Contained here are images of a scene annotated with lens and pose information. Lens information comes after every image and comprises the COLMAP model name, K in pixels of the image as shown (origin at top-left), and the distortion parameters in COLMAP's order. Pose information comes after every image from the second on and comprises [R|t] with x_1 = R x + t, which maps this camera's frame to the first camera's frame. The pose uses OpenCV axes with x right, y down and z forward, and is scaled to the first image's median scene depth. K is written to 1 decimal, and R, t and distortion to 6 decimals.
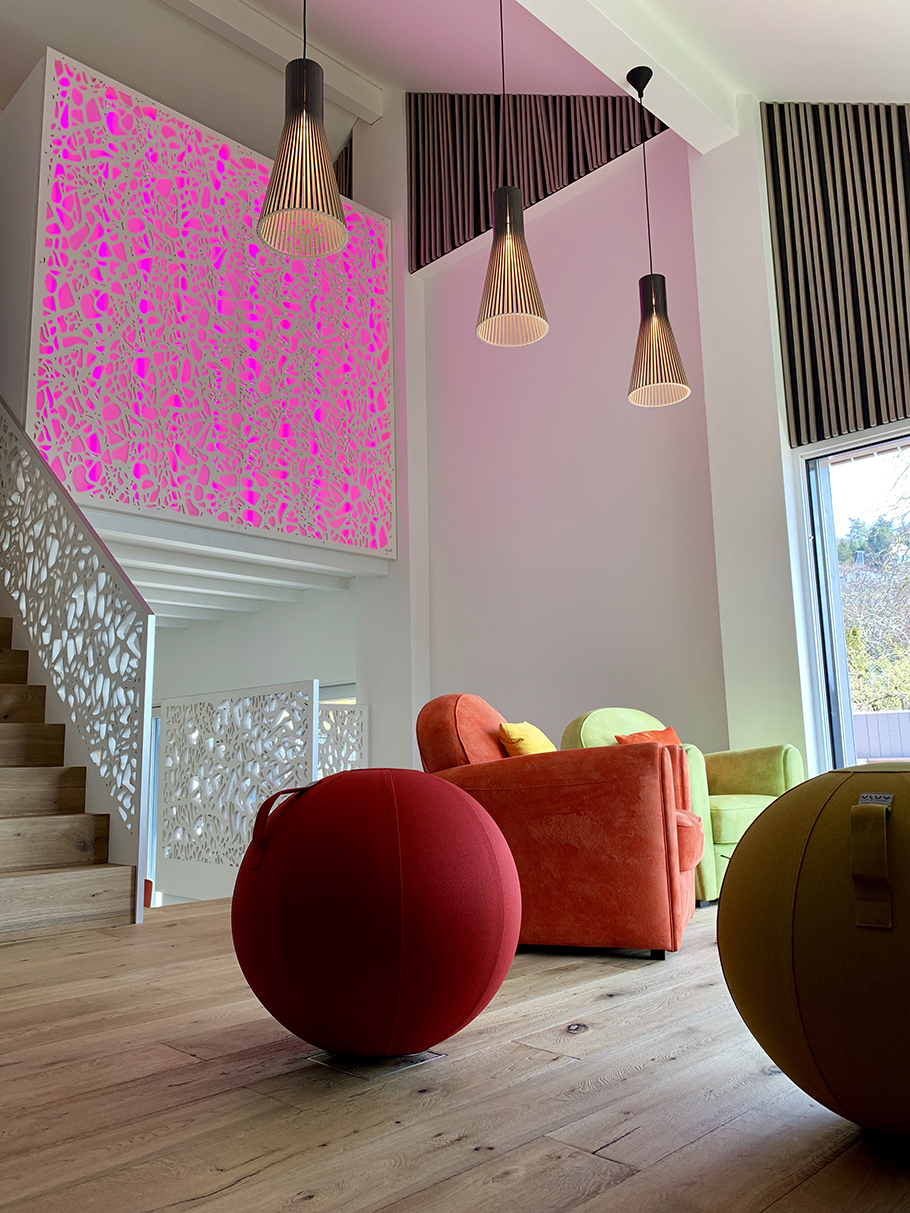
lens RADIAL K [[934.5, 0, 464.5], [0, 934.5, 613.3], [0, 0, 1]] dist [0.010953, -0.013972]
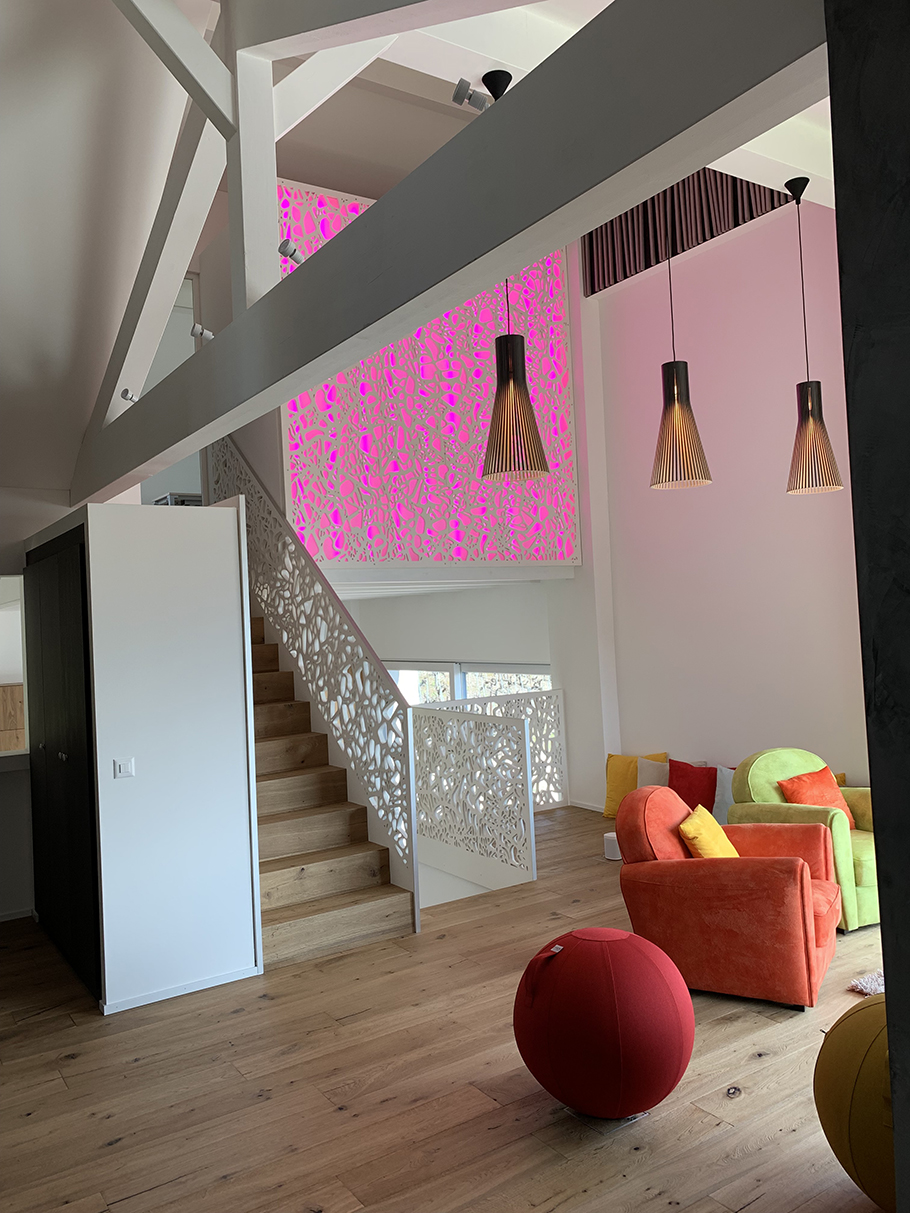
lens RADIAL K [[920.8, 0, 459.2], [0, 920.8, 614.2], [0, 0, 1]] dist [0.072232, -0.128727]
pose [[0.980366, -0.027909, -0.195202, -0.001470], [0.059117, 0.985998, 0.155929, -0.254669], [0.188117, -0.164407, 0.968288, -0.188447]]
